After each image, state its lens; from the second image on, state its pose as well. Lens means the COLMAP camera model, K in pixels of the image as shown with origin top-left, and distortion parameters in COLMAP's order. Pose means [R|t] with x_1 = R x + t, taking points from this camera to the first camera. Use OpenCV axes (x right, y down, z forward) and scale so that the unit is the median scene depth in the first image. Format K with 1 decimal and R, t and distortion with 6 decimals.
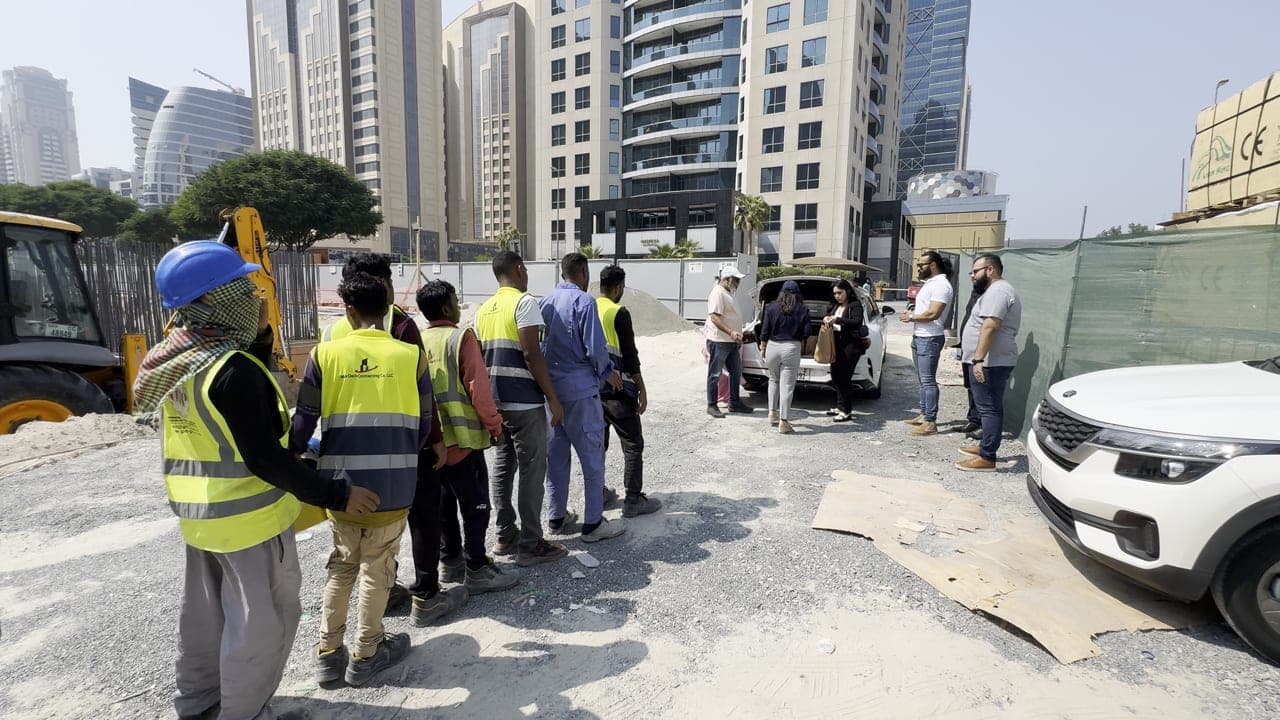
lens RADIAL K [[561.3, 0, 638.7], [0, 561.3, 360.5], [0, 0, 1]] dist [0.001665, -0.001292]
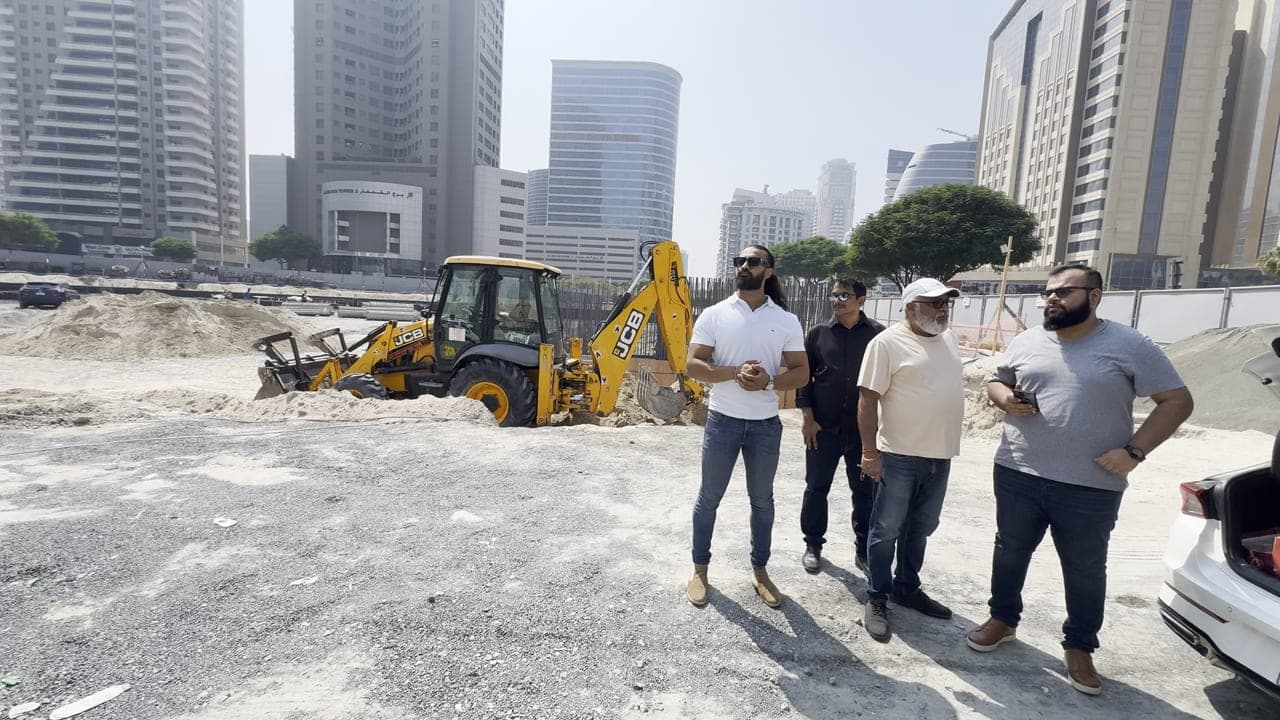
lens RADIAL K [[561.3, 0, 638.8], [0, 561.3, 361.4], [0, 0, 1]] dist [0.001665, -0.001292]
pose [[0.436875, 0.098225, -0.894143, 0.067350], [-0.150100, 0.988044, 0.035202, -0.015451], [0.886910, 0.118832, 0.446396, 0.108947]]
